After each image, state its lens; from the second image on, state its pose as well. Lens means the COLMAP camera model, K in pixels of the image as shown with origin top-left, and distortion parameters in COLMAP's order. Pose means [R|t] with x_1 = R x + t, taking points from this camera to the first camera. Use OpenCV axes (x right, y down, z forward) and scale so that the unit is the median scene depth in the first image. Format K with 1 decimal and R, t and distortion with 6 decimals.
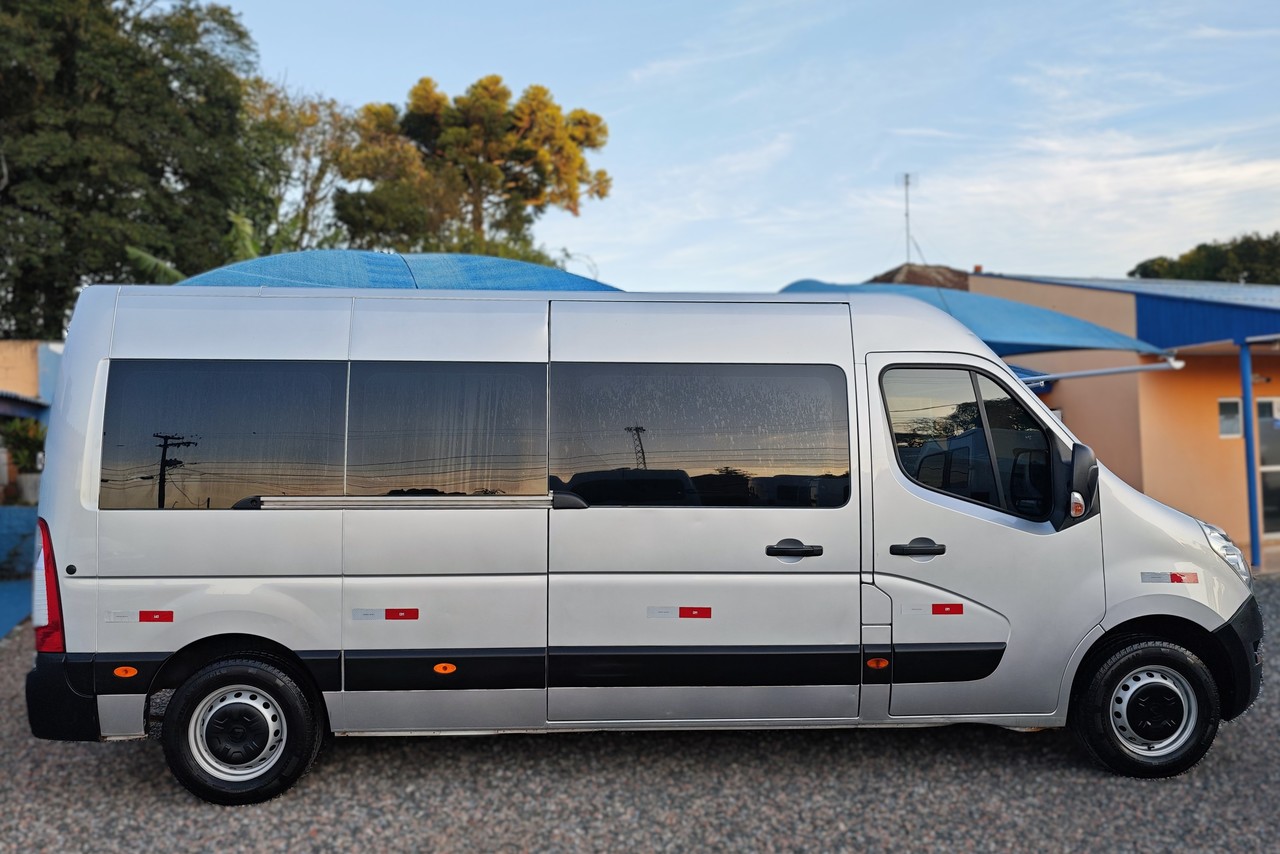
lens RADIAL K [[870.2, 0, 634.1], [0, 870.2, 425.7], [0, 0, 1]] dist [0.027272, -0.042701]
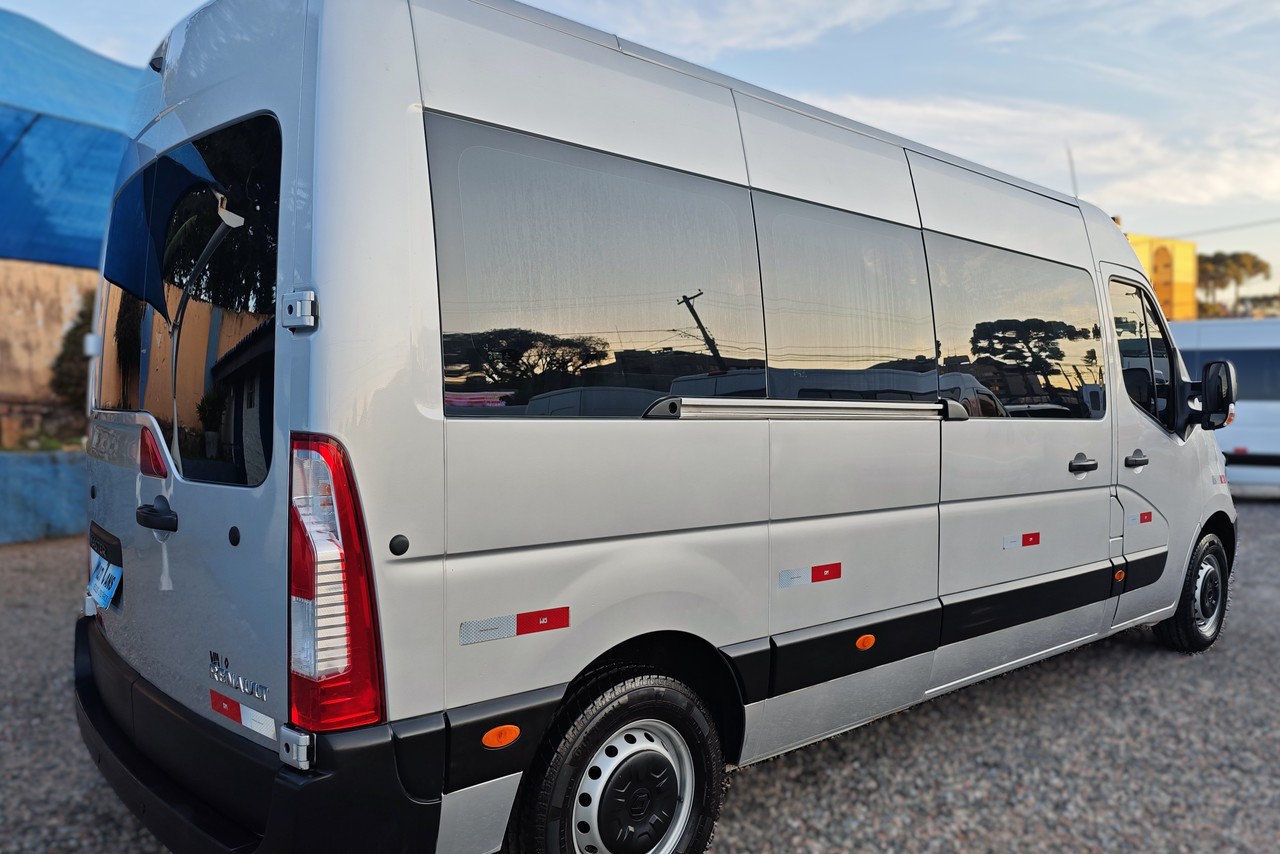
lens RADIAL K [[870.2, 0, 634.1], [0, 870.2, 425.7], [0, 0, 1]] dist [0.027272, -0.042701]
pose [[0.821866, -0.004600, 0.569663, -0.765382], [-0.020035, 0.999115, 0.036974, 0.076951], [-0.569329, -0.041801, 0.821047, 0.518042]]
